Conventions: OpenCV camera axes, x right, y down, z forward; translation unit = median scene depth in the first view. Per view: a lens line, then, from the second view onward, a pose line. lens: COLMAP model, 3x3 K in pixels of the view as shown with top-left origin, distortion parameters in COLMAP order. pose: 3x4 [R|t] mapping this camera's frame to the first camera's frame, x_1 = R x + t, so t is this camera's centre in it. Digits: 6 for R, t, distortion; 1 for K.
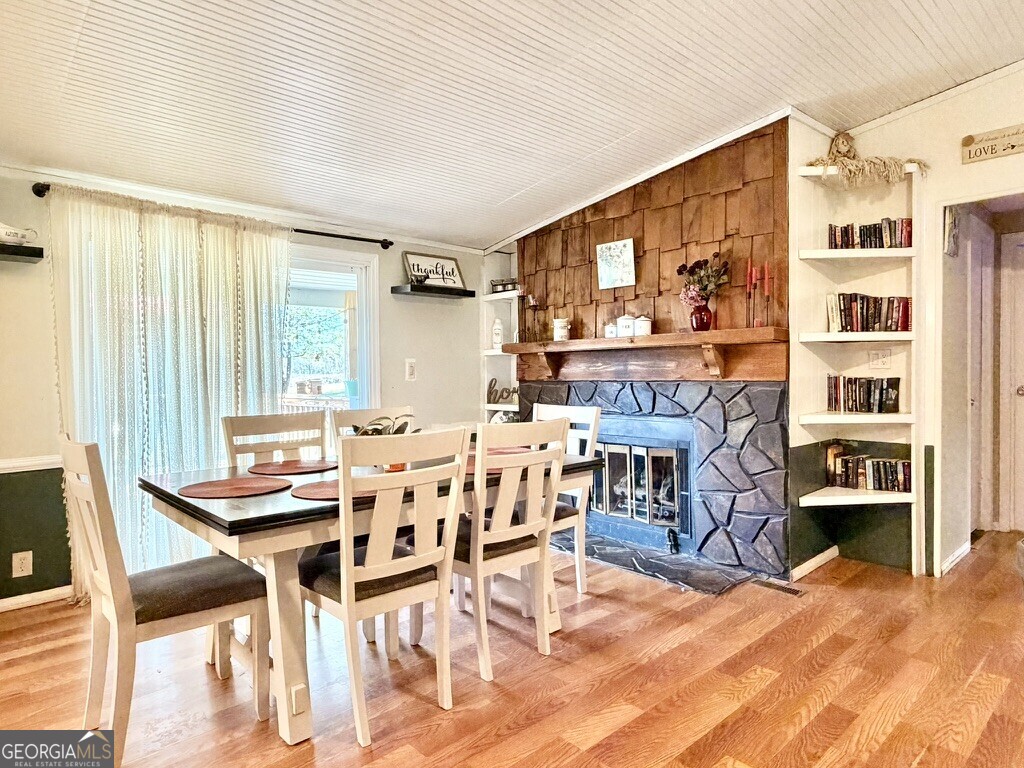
lens RADIAL K [[622.2, 0, 514.5], [0, 622.2, 386.4], [0, 0, 1]] dist [-0.002854, 0.003537]
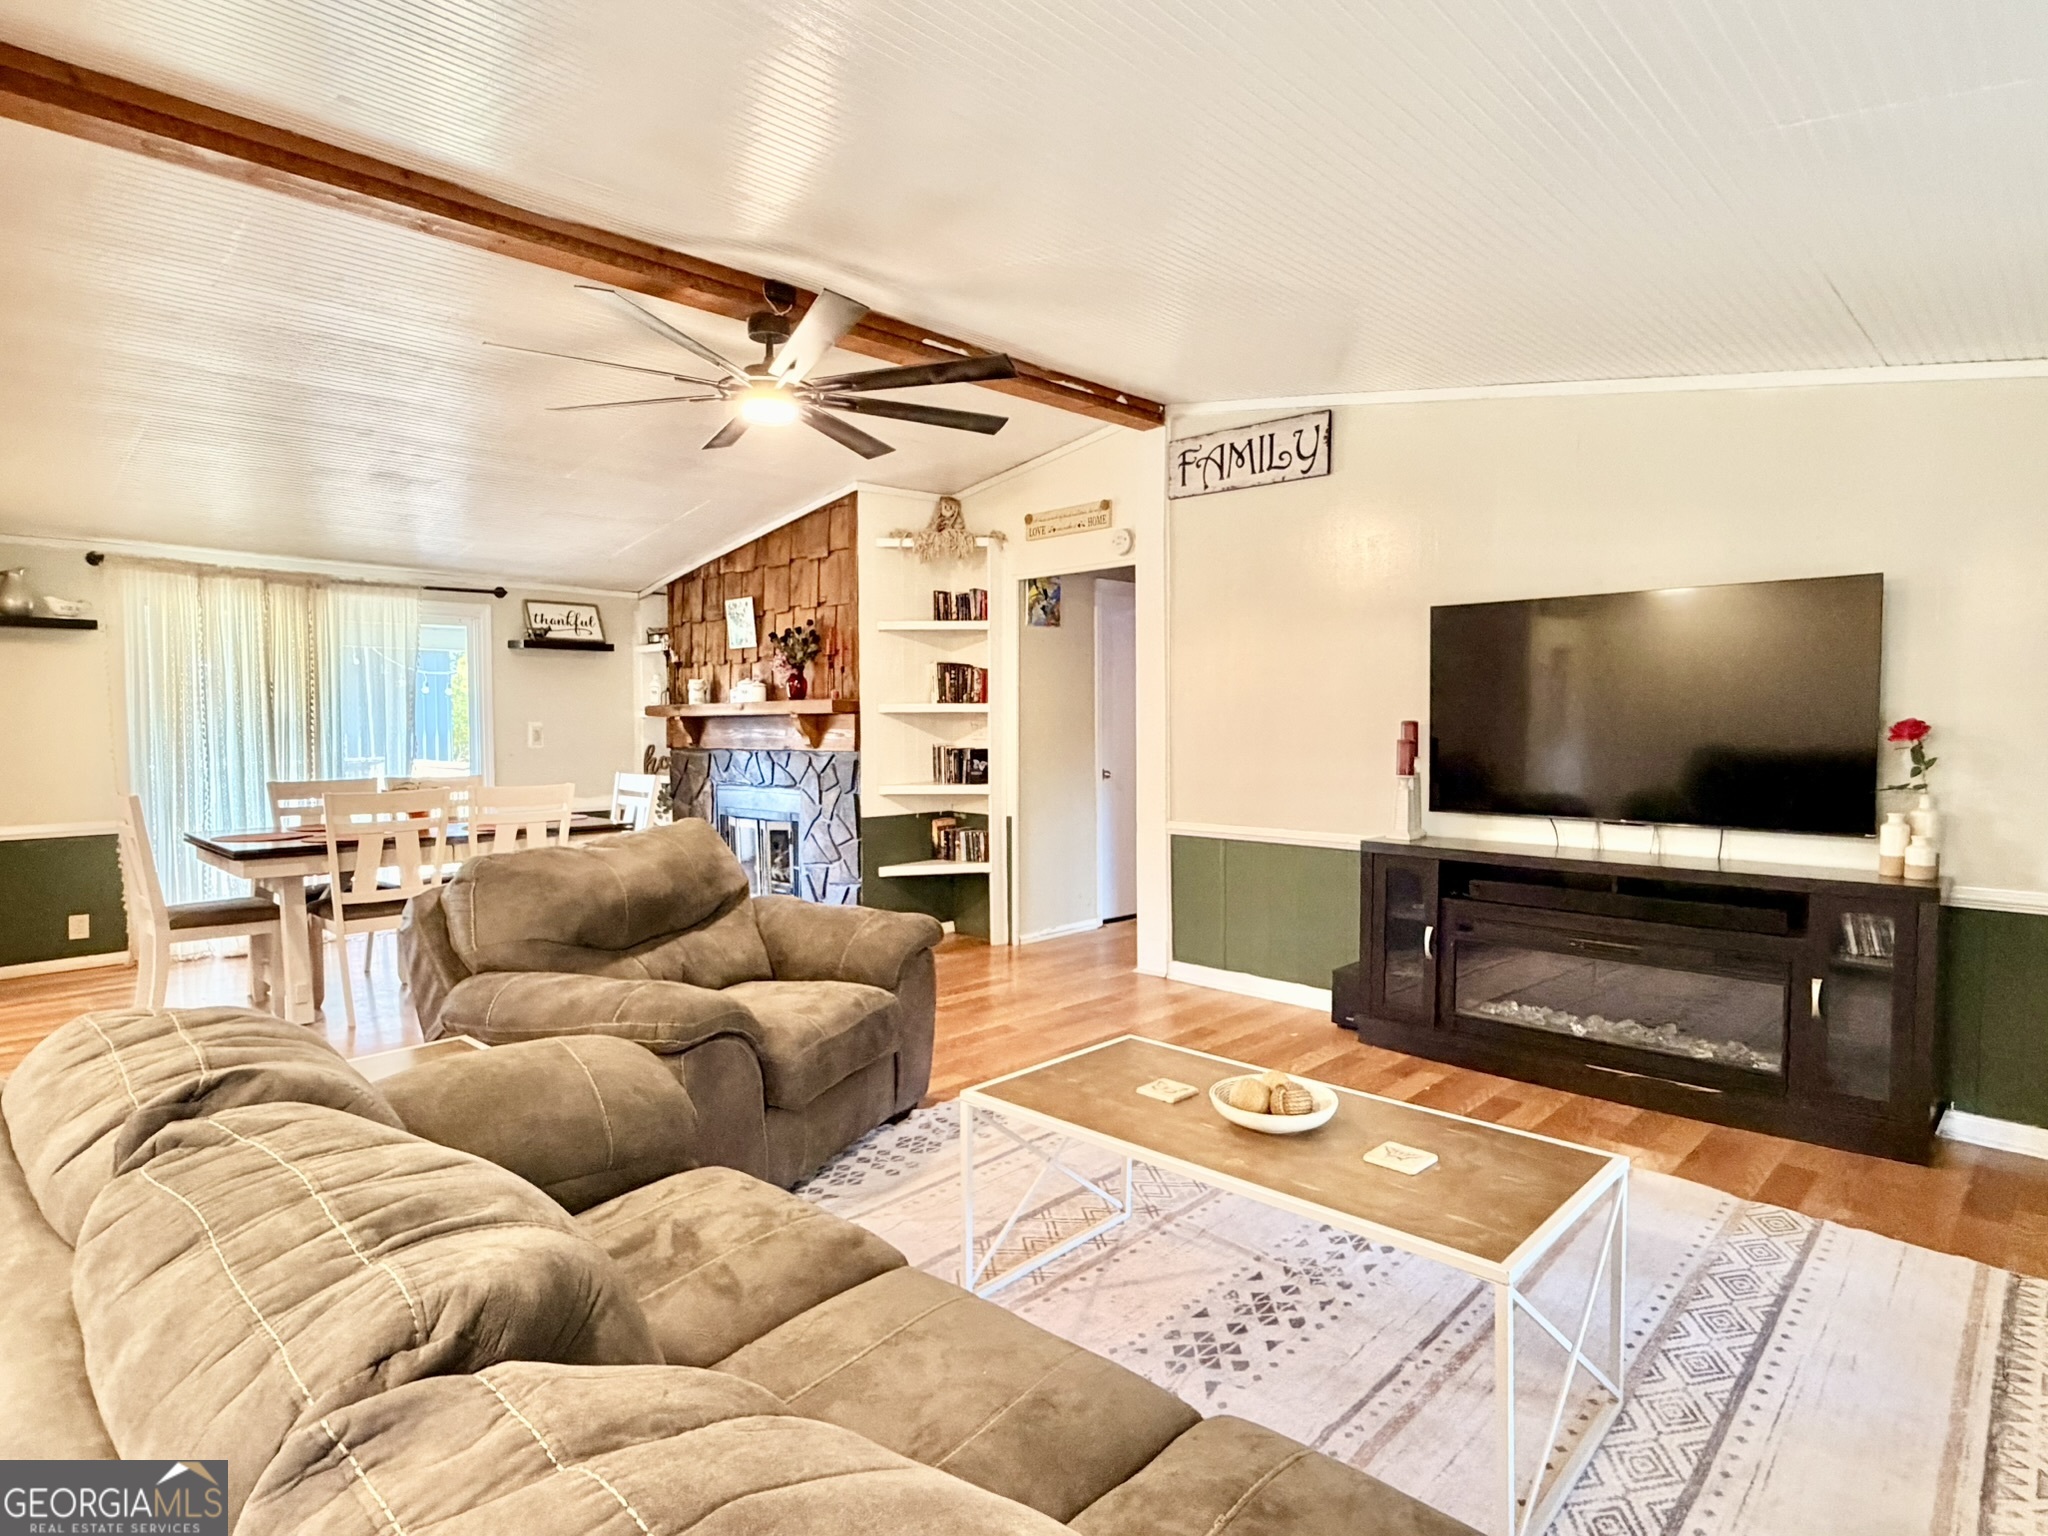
lens RADIAL K [[1114.7, 0, 1018.4], [0, 1114.7, 767.8], [0, 0, 1]] dist [0.004413, 0.000325]
pose [[0.999142, 0.004859, 0.041135, 0.584501], [-0.005502, 0.999865, 0.015510, -0.011037], [-0.041054, -0.015723, 0.999033, -0.774586]]
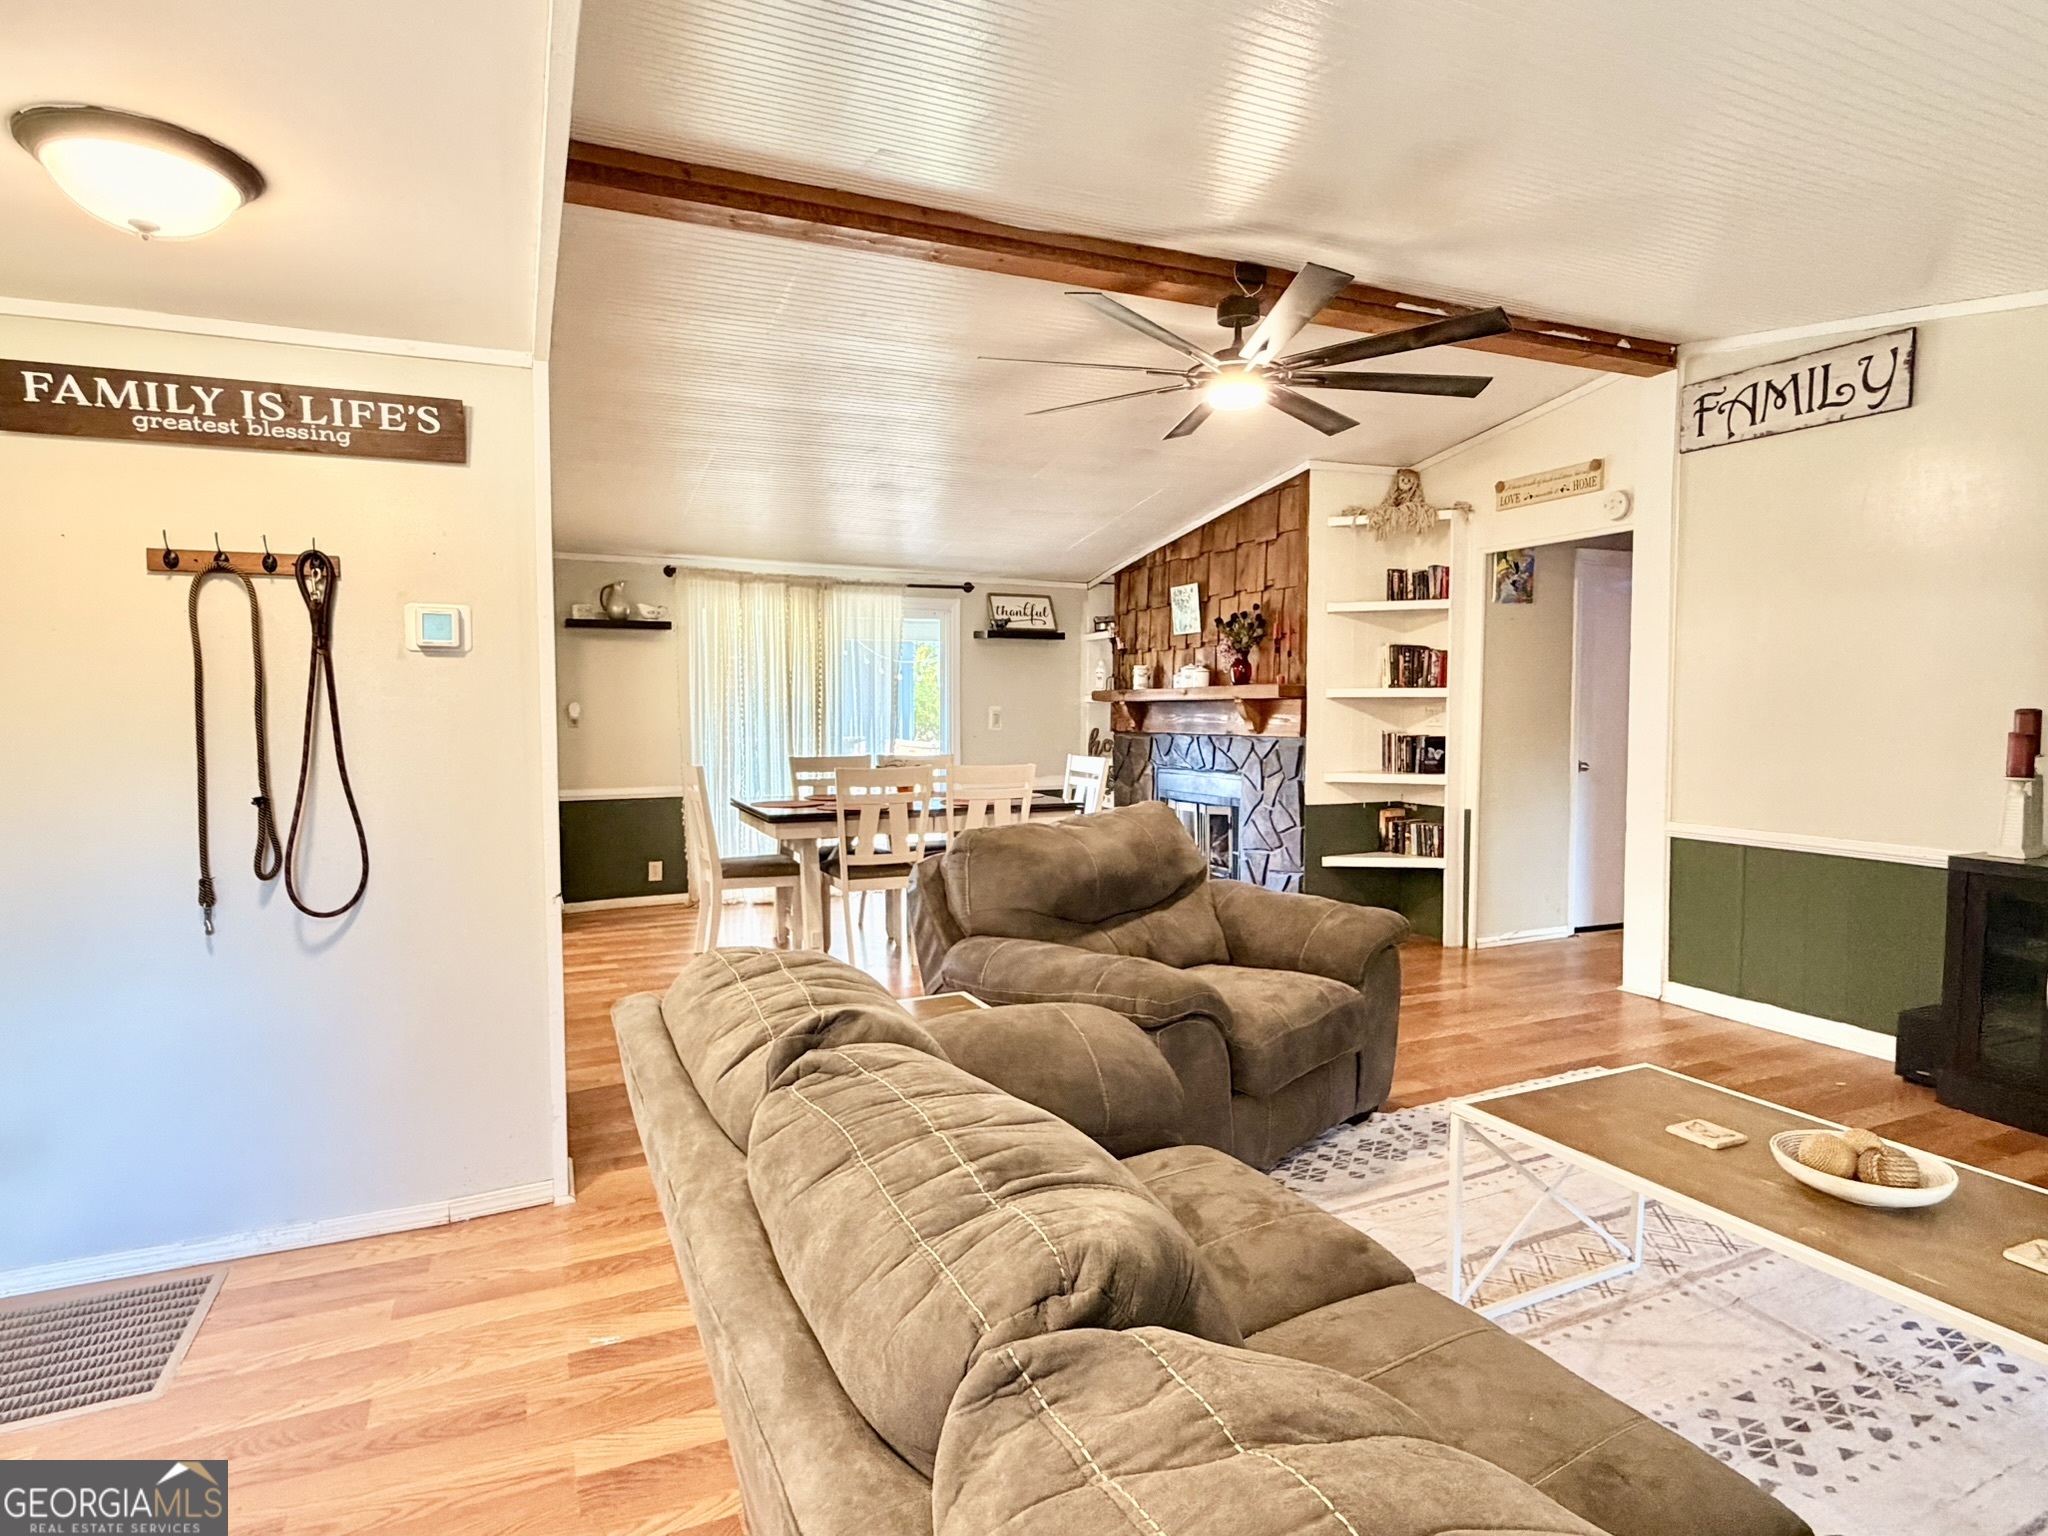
lens RADIAL K [[1114.7, 0, 1022.6], [0, 1114.7, 767.7], [0, 0, 1]] dist [0.004413, 0.000325]
pose [[0.946988, 0.028151, -0.320032, 0.546436], [-0.018351, 0.999267, 0.033596, -0.011552], [0.320744, -0.025942, 0.946811, -0.774597]]
